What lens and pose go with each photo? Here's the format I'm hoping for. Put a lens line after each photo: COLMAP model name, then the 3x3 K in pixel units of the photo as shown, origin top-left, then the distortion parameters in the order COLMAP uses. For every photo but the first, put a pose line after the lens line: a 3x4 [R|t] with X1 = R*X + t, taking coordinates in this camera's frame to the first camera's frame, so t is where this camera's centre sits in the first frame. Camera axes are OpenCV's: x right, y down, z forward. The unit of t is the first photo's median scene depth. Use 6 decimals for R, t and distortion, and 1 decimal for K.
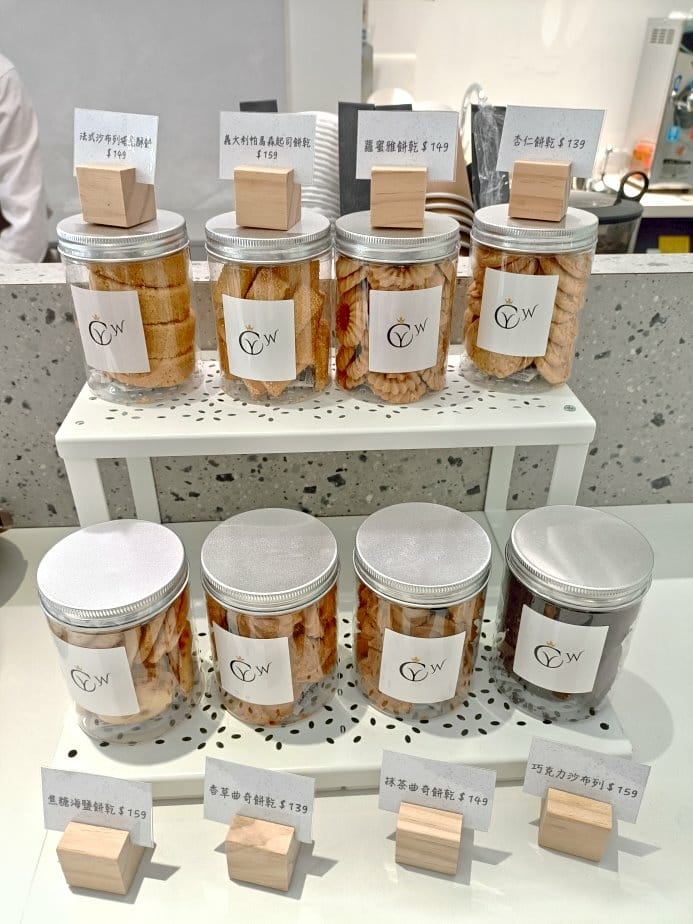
lens RADIAL K [[683.4, 0, 346.5], [0, 683.4, 462.0], [0, 0, 1]] dist [0.066864, -0.078098]
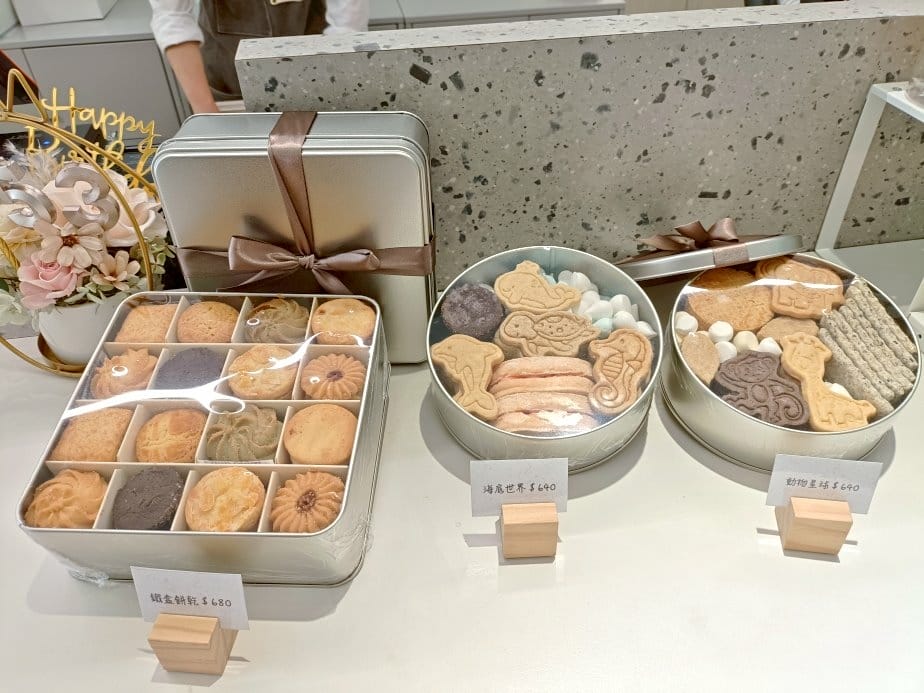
lens RADIAL K [[683.4, 0, 462.0], [0, 683.4, 346.5], [0, 0, 1]] dist [0.066864, -0.078098]
pose [[0.990369, -0.082218, 0.111401, -1.043421], [0.064944, 0.986448, 0.150674, 0.038926], [-0.122279, -0.141988, 0.982287, -0.054899]]
